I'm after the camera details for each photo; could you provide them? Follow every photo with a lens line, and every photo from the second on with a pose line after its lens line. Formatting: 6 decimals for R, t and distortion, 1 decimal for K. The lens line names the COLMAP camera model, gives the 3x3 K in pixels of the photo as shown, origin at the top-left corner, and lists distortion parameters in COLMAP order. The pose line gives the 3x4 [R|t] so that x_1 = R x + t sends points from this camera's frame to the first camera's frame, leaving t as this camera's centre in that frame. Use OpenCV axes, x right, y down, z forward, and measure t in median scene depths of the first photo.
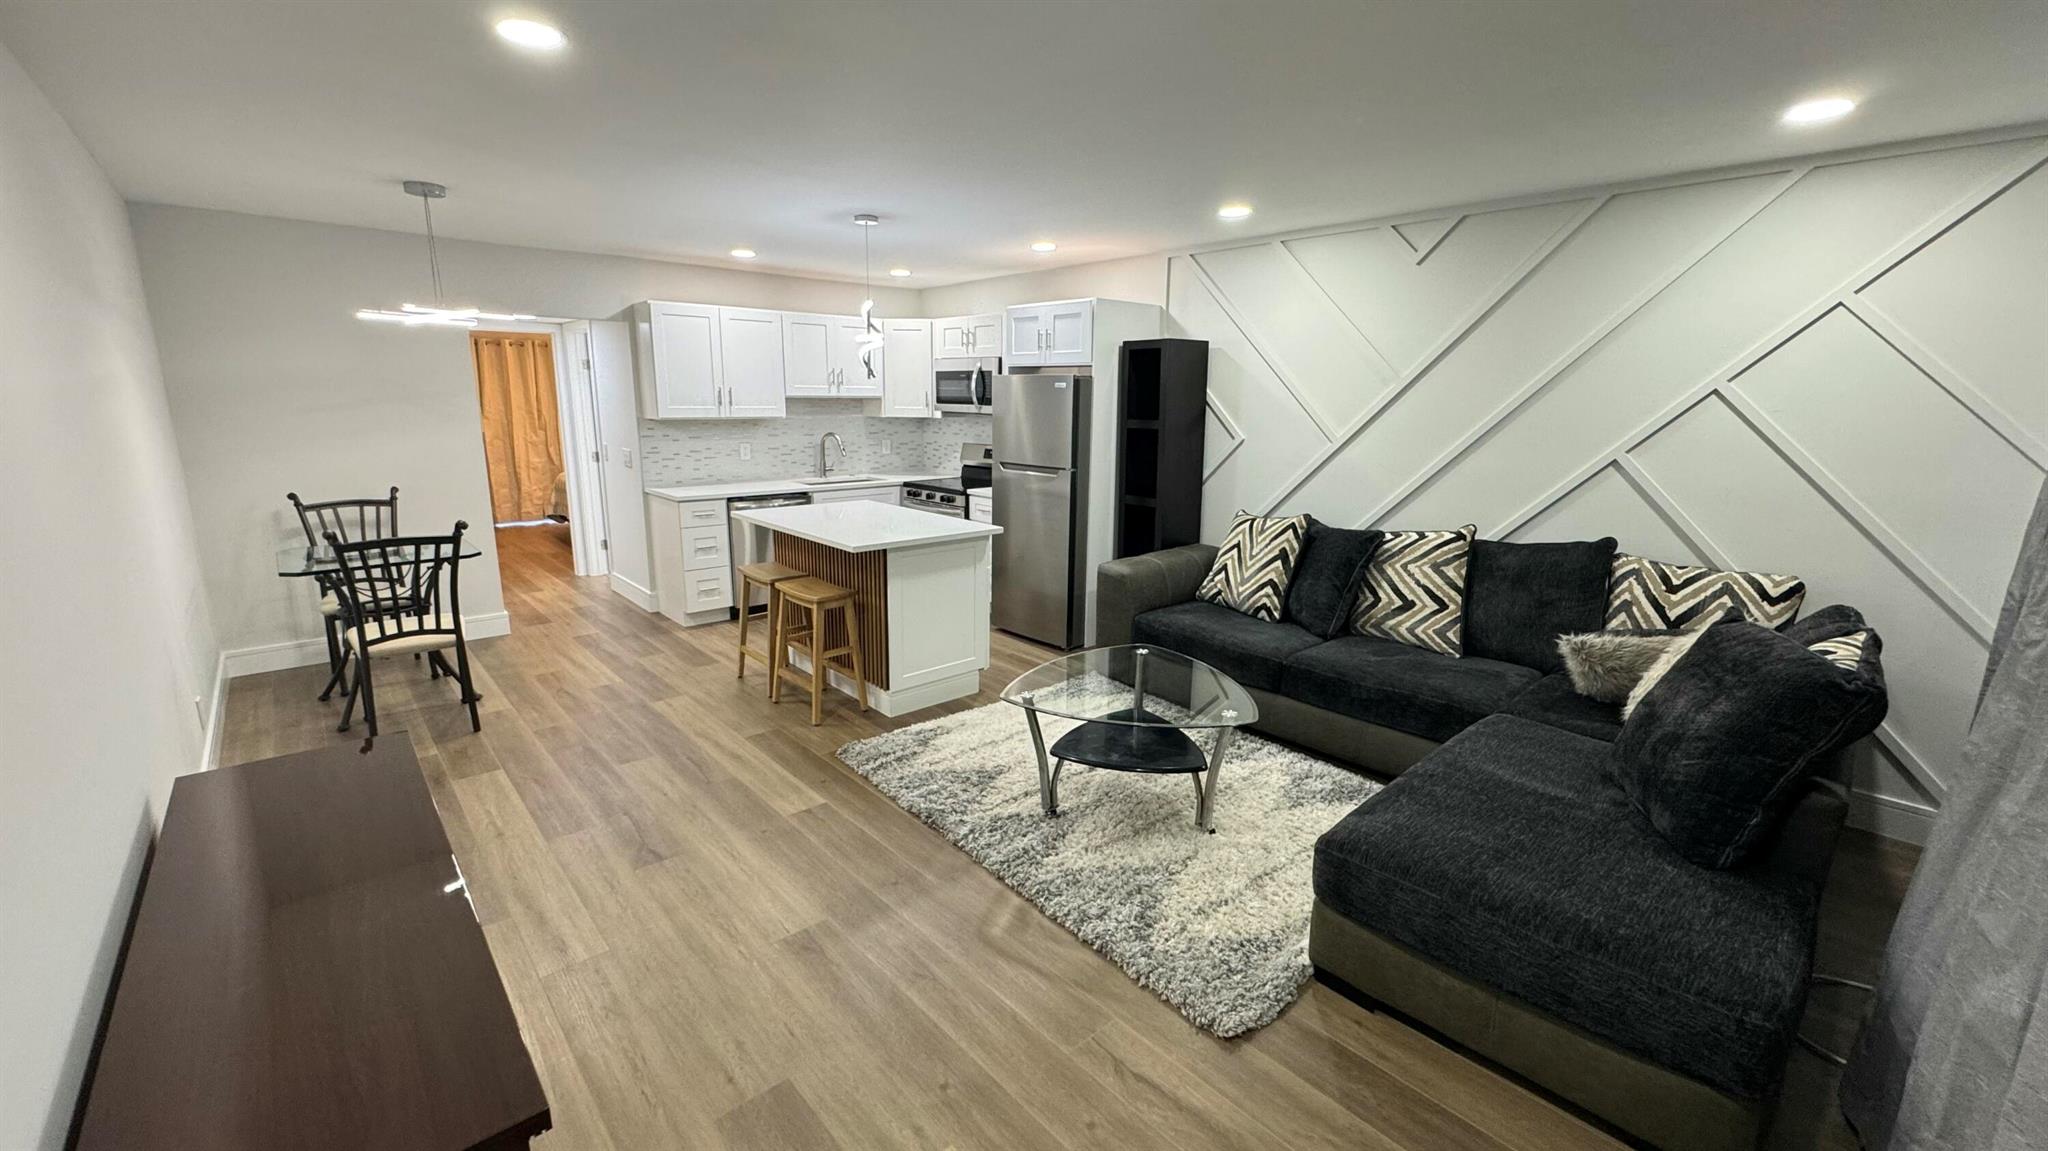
lens RADIAL K [[817.8, 0, 1025.1], [0, 817.8, 572.4], [0, 0, 1]] dist [-0.003286, 0.000195]
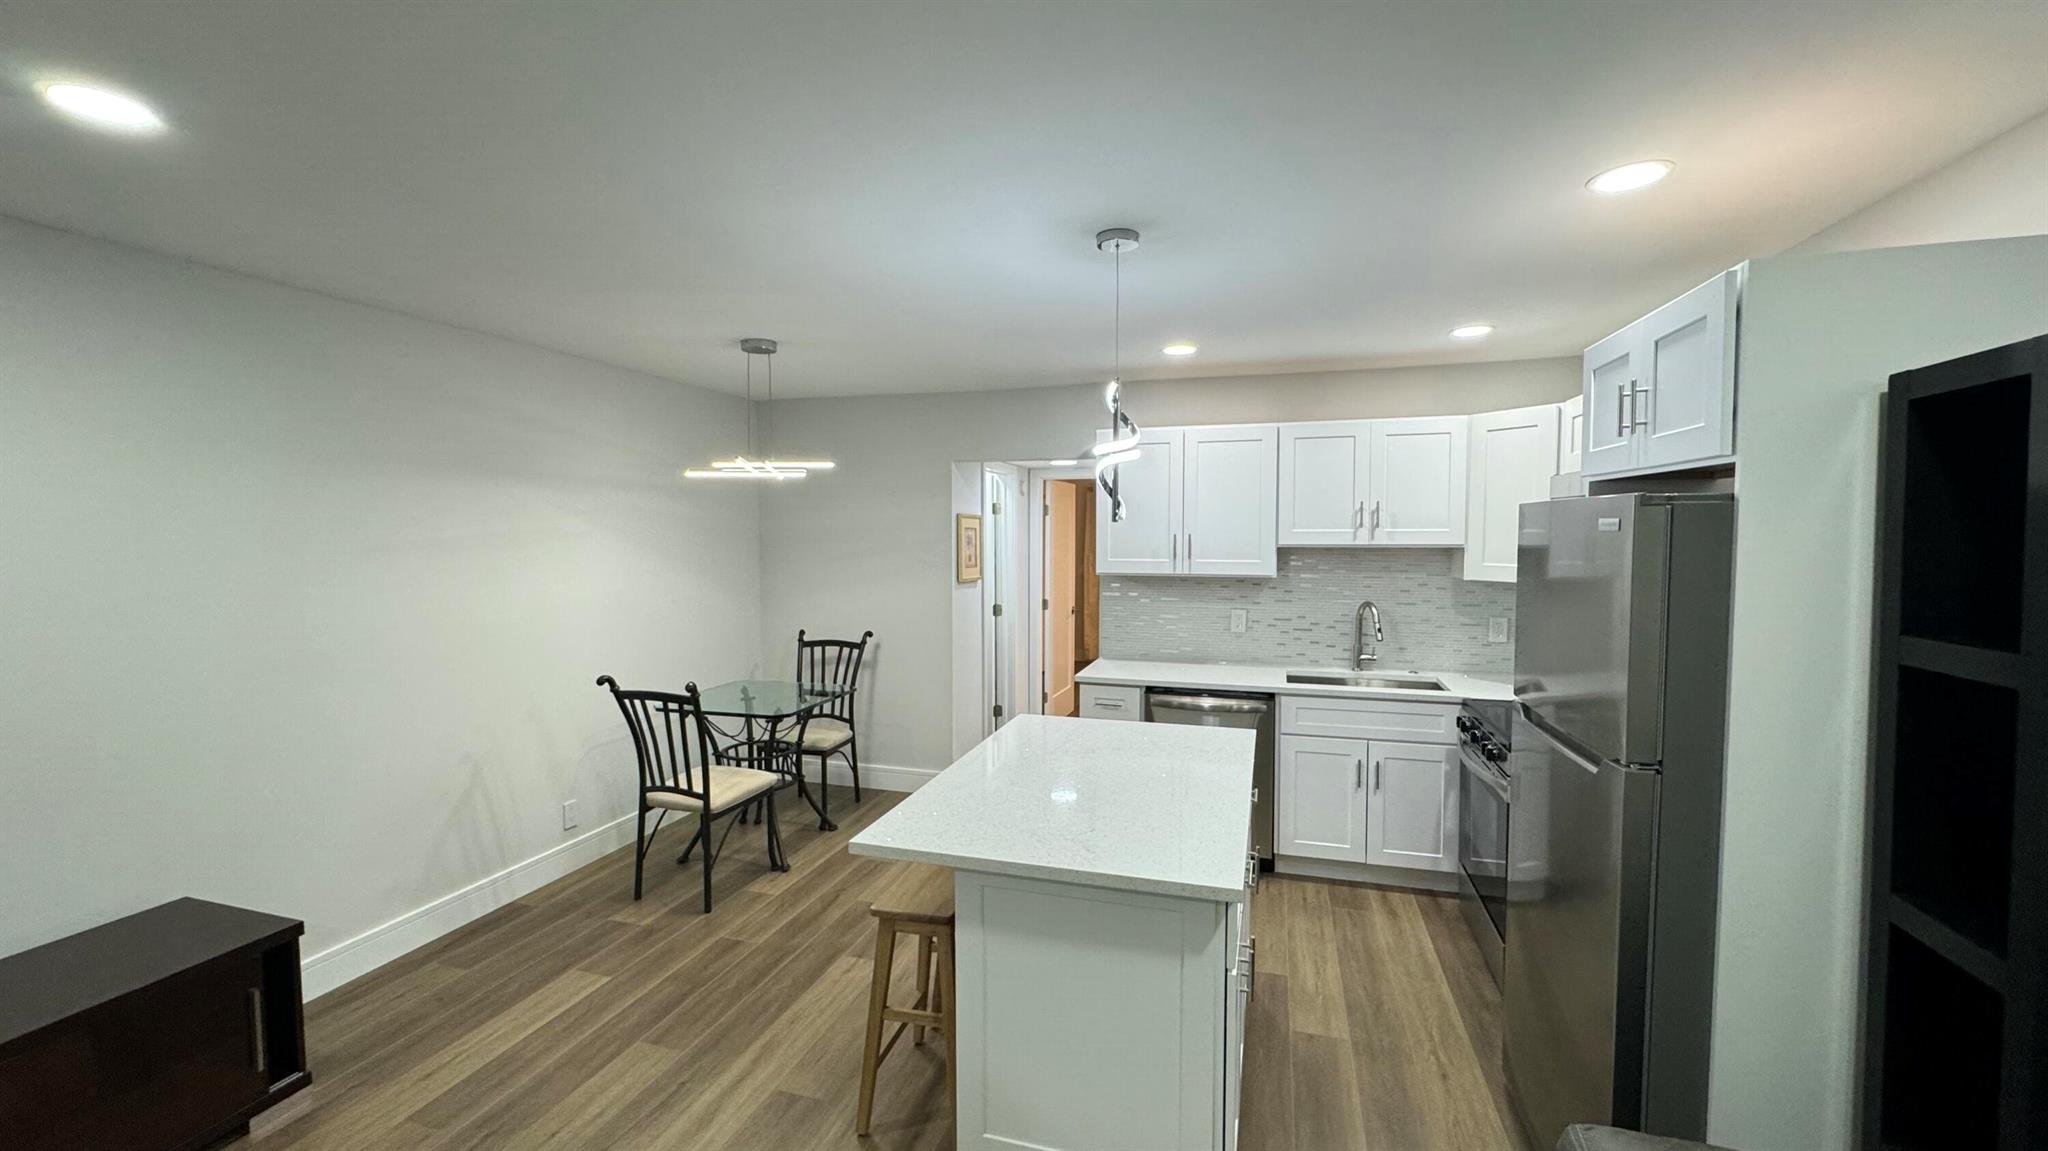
lens RADIAL K [[817.8, 0, 1021.2], [0, 817.8, 569.2], [0, 0, 1]] dist [-0.003286, 0.000195]
pose [[0.513589, 0.027930, -0.857581, 0.247898], [-0.173845, 0.982128, -0.072126, -0.157984], [0.840240, 0.186130, 0.509266, 0.687842]]
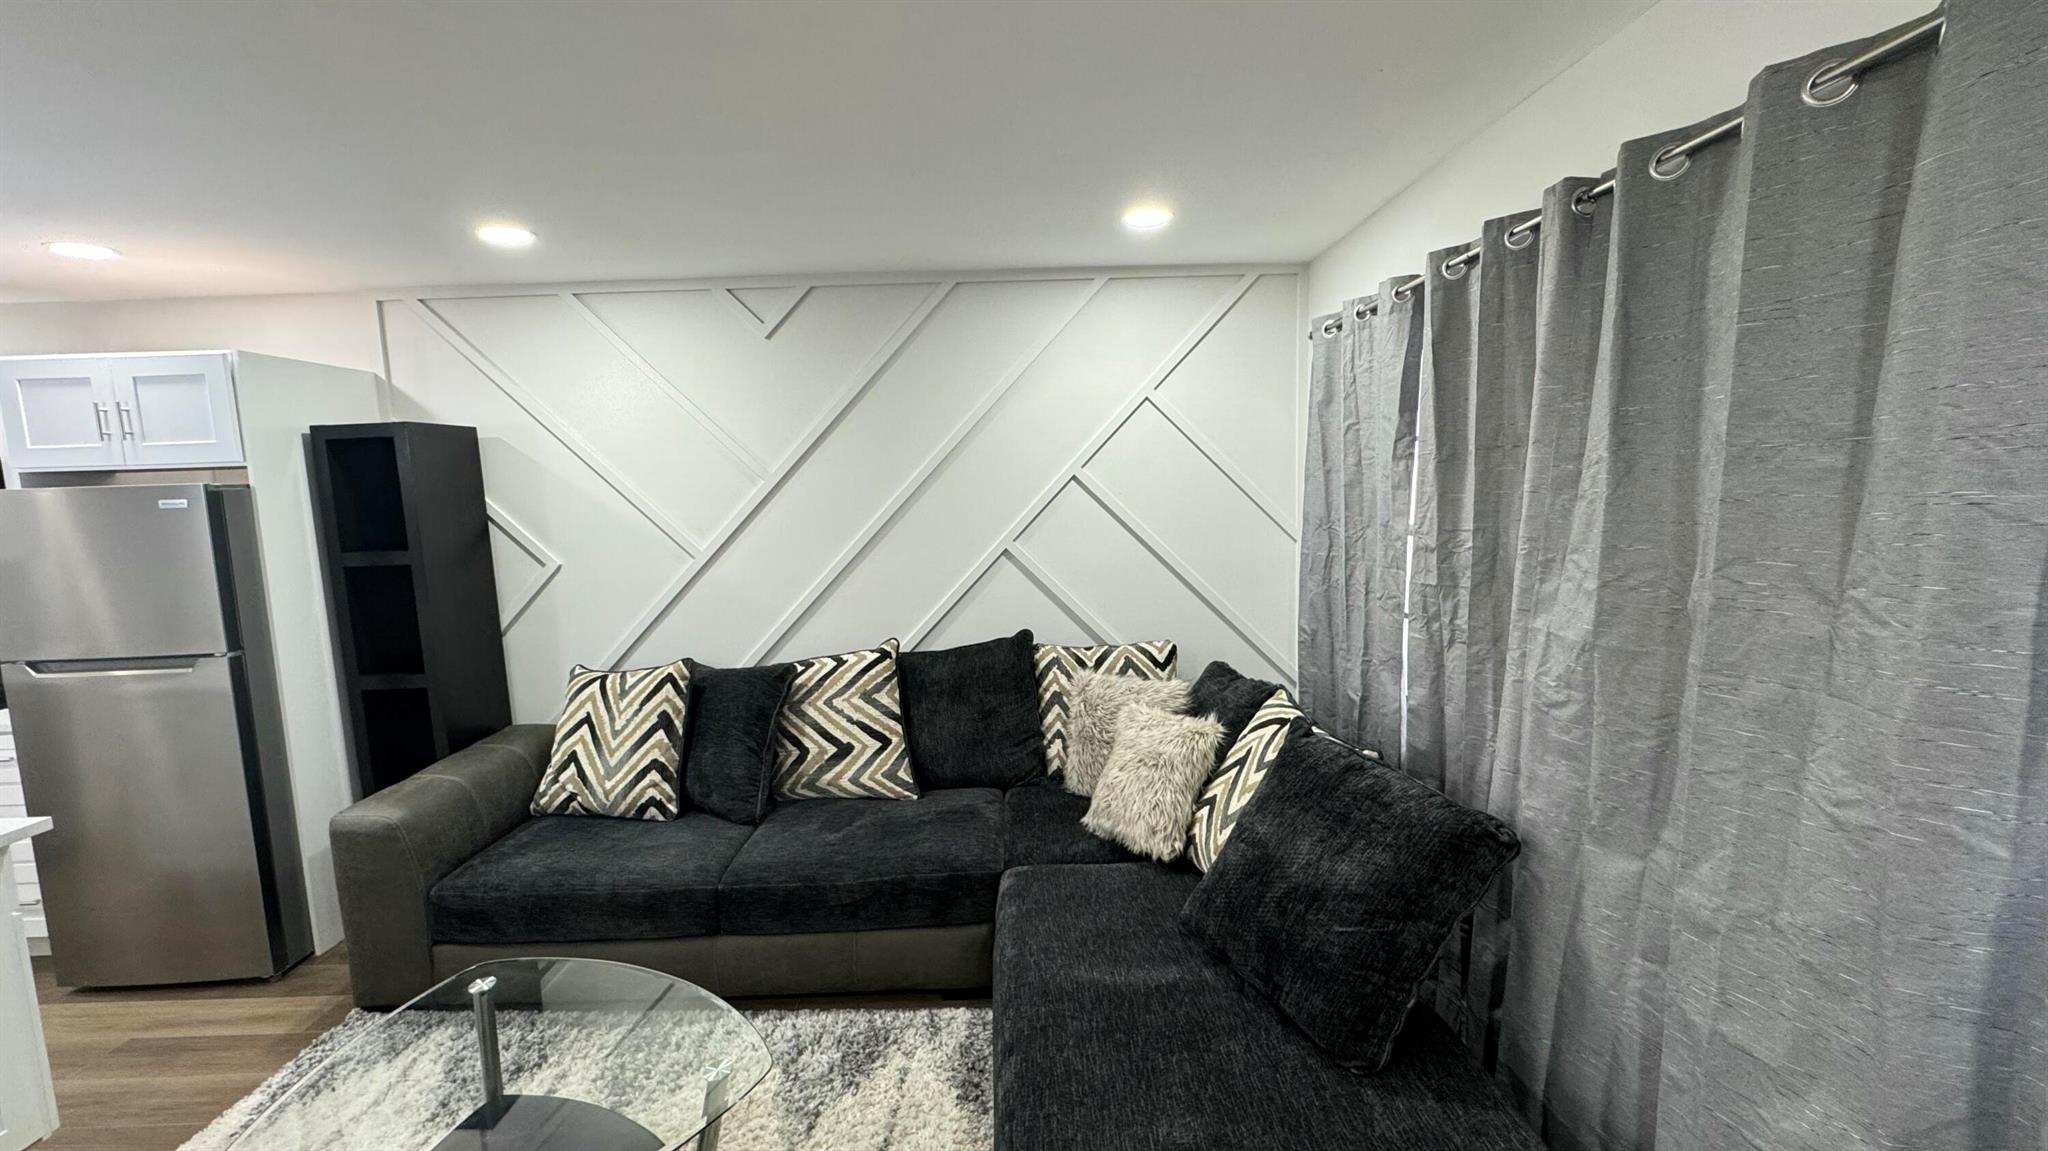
lens RADIAL K [[817.8, 0, 1024.1], [0, 817.8, 571.4], [0, 0, 1]] dist [-0.003286, 0.000195]
pose [[0.657390, -0.117611, 0.744316, 0.008065], [0.200383, 0.979466, -0.022213, -0.070979], [-0.726419, 0.163751, 0.667458, 0.280437]]
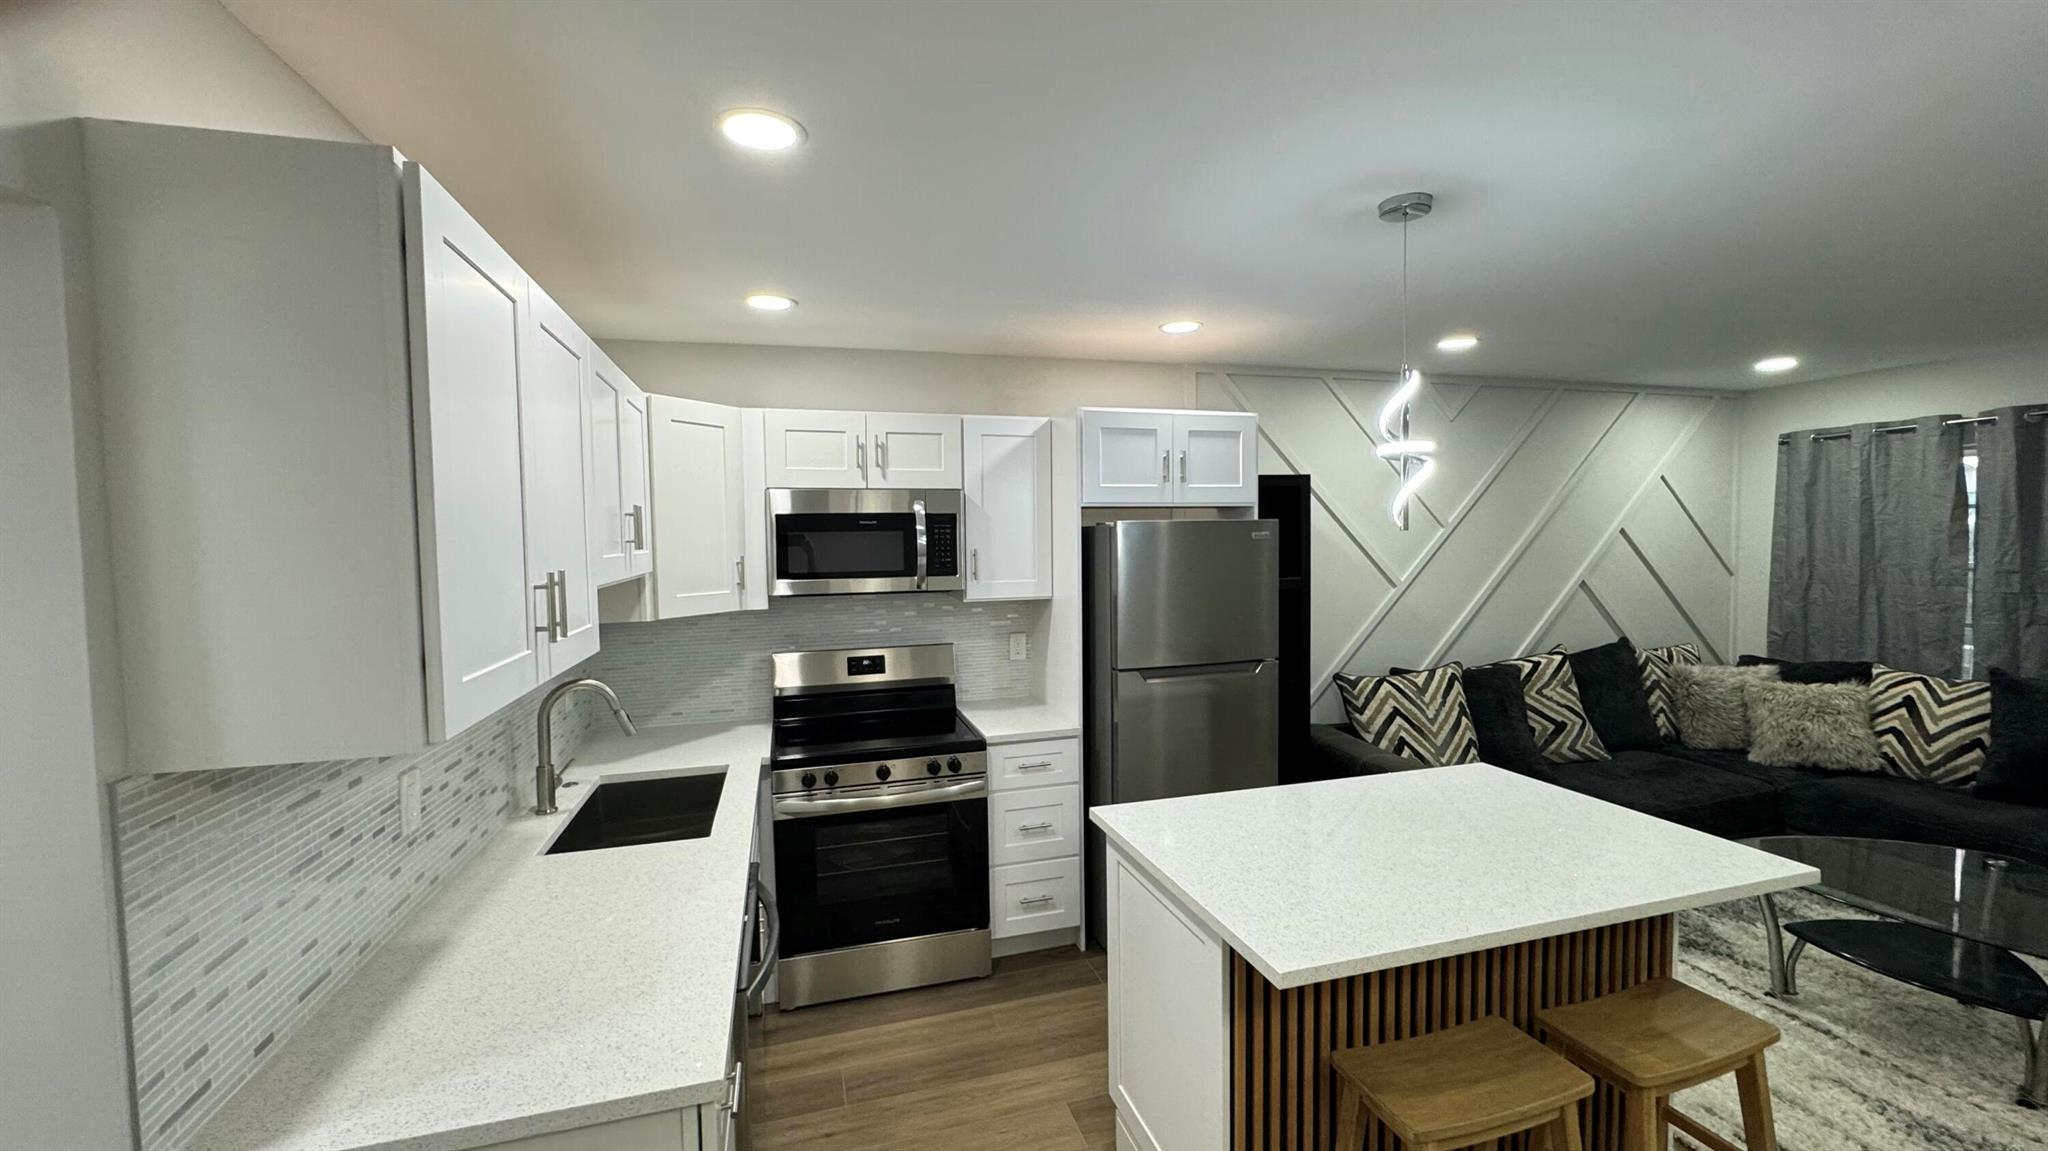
lens RADIAL K [[817.8, 0, 1031.2], [0, 817.8, 571.2], [0, 0, 1]] dist [-0.003286, 0.000195]
pose [[0.426665, -0.060079, 0.902412, -0.718344], [0.214441, 0.976058, -0.036407, -0.246025], [-0.878619, 0.209048, 0.429334, 1.006118]]
